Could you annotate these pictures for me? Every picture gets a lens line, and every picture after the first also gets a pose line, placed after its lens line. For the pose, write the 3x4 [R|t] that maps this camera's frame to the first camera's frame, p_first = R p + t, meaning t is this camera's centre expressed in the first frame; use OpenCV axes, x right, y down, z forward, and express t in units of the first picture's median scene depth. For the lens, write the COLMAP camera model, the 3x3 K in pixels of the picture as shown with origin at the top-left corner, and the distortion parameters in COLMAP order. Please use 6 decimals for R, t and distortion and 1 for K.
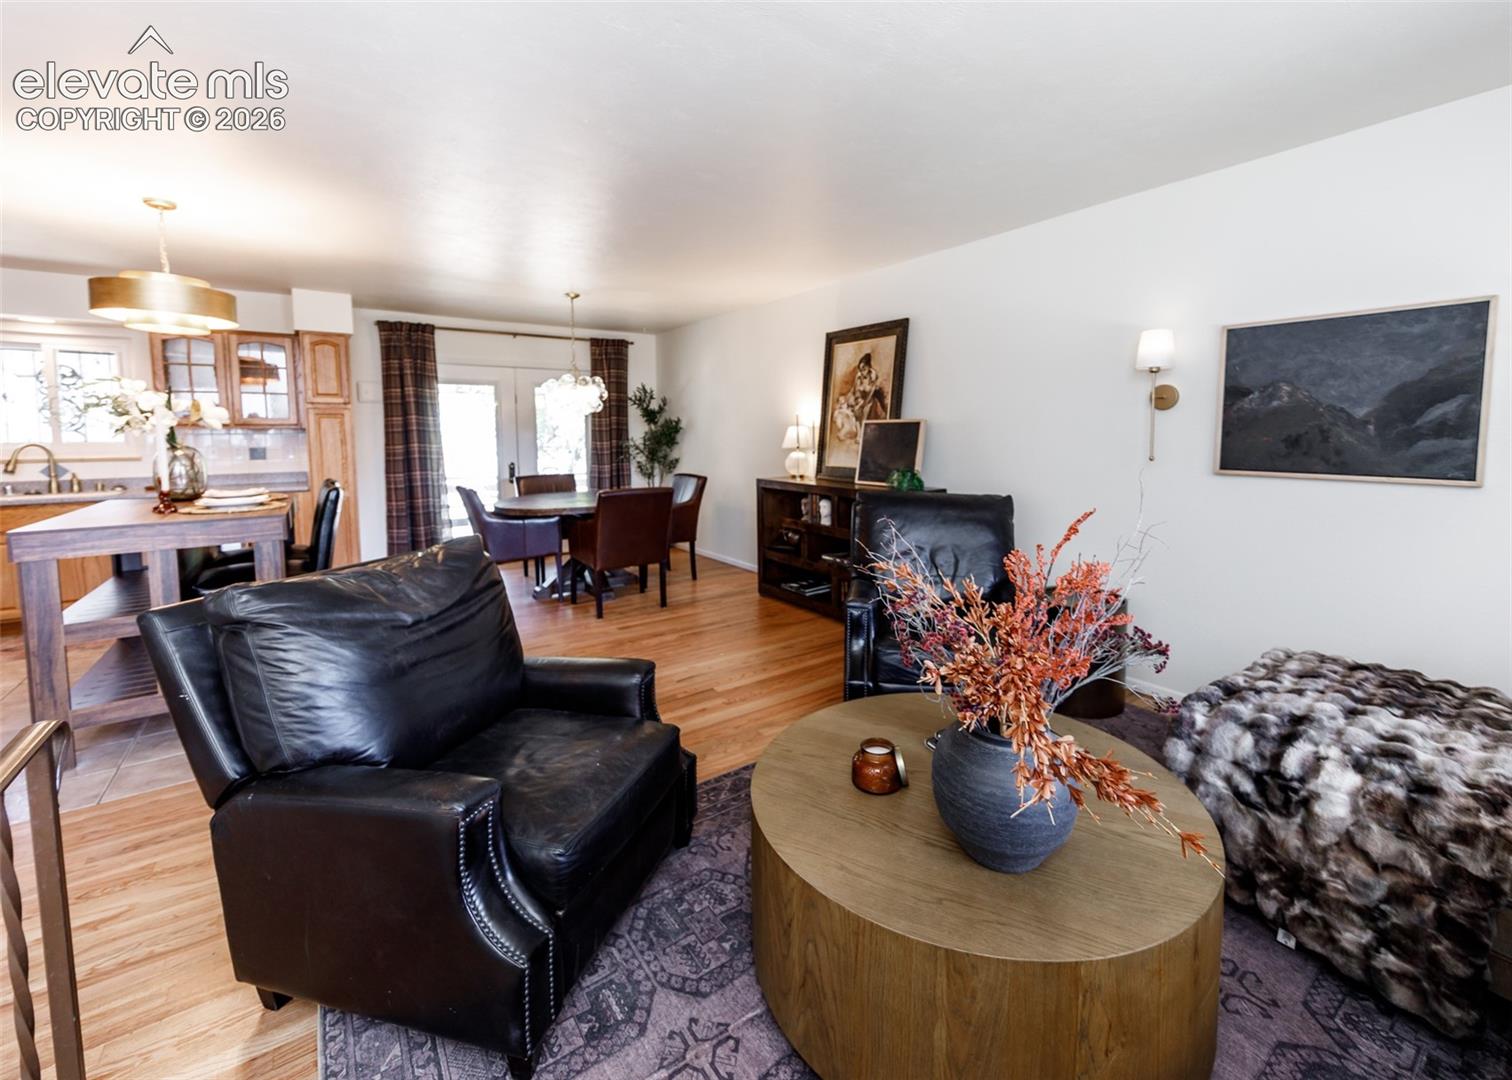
lens RADIAL K [[638.6, 0, 767.2], [0, 638.6, 454.7], [0, 0, 1]] dist [0.001169, -0.000595]
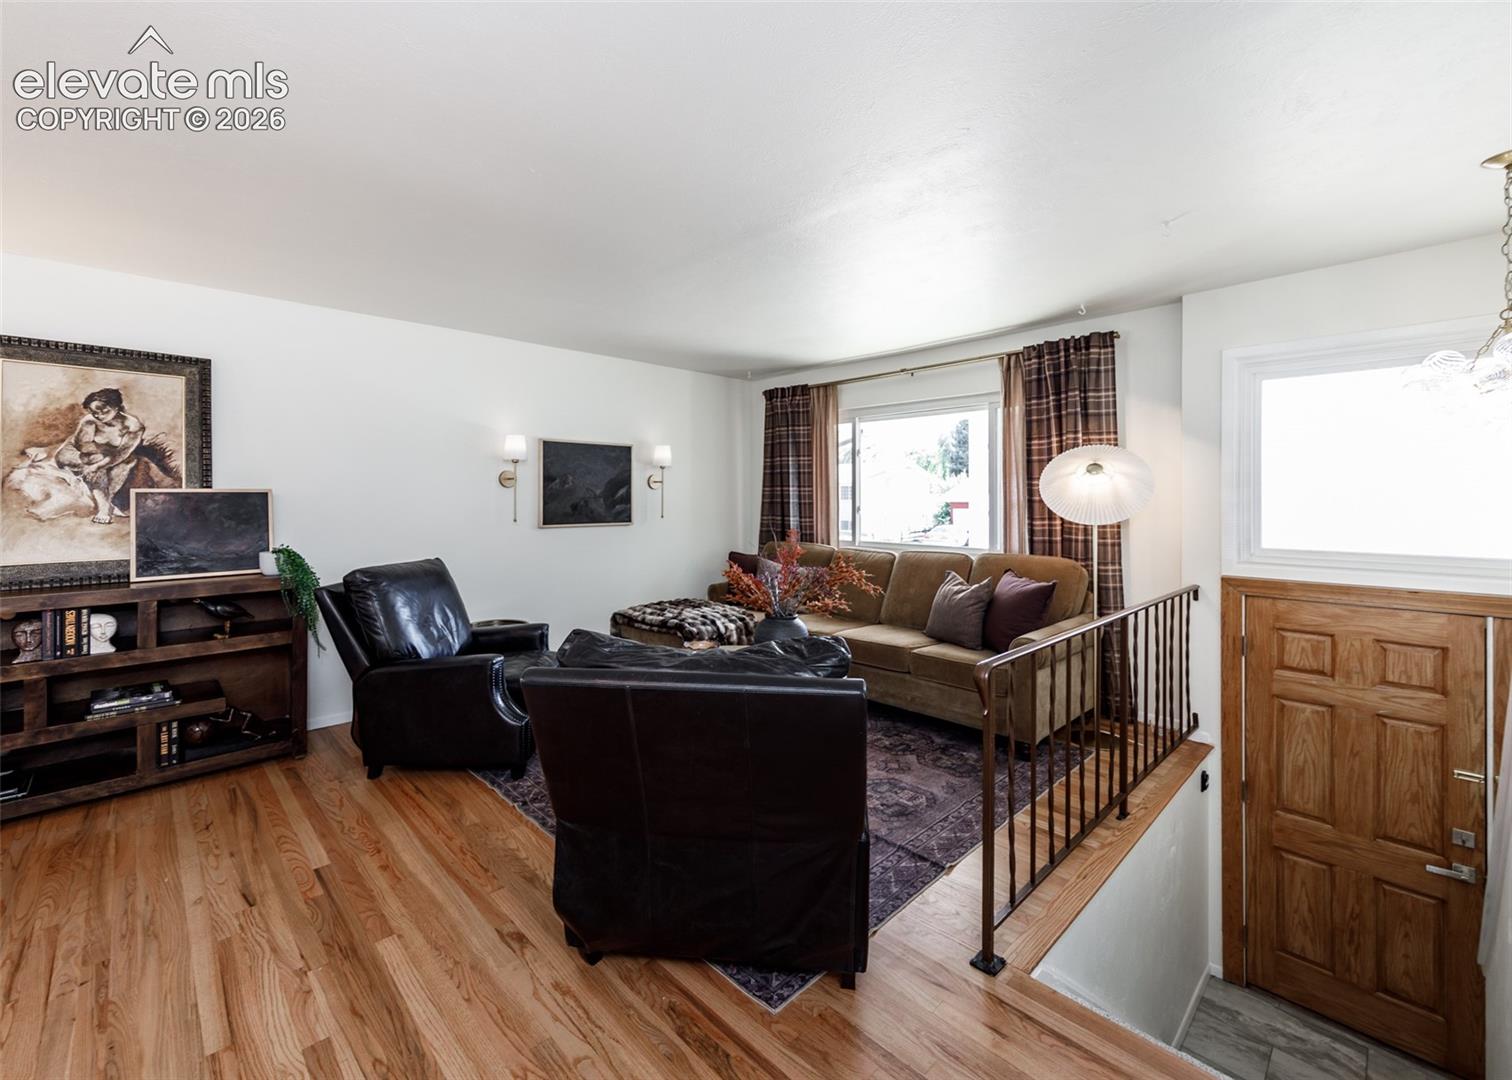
lens RADIAL K [[638.6, 0, 763.3], [0, 638.6, 488.6], [0, 0, 1]] dist [0.001169, -0.000595]
pose [[-0.163315, 0.011935, 0.986502, -0.640747], [0.036064, 0.999331, -0.006120, -0.025354], [-0.985915, 0.034577, -0.163637, 0.448632]]
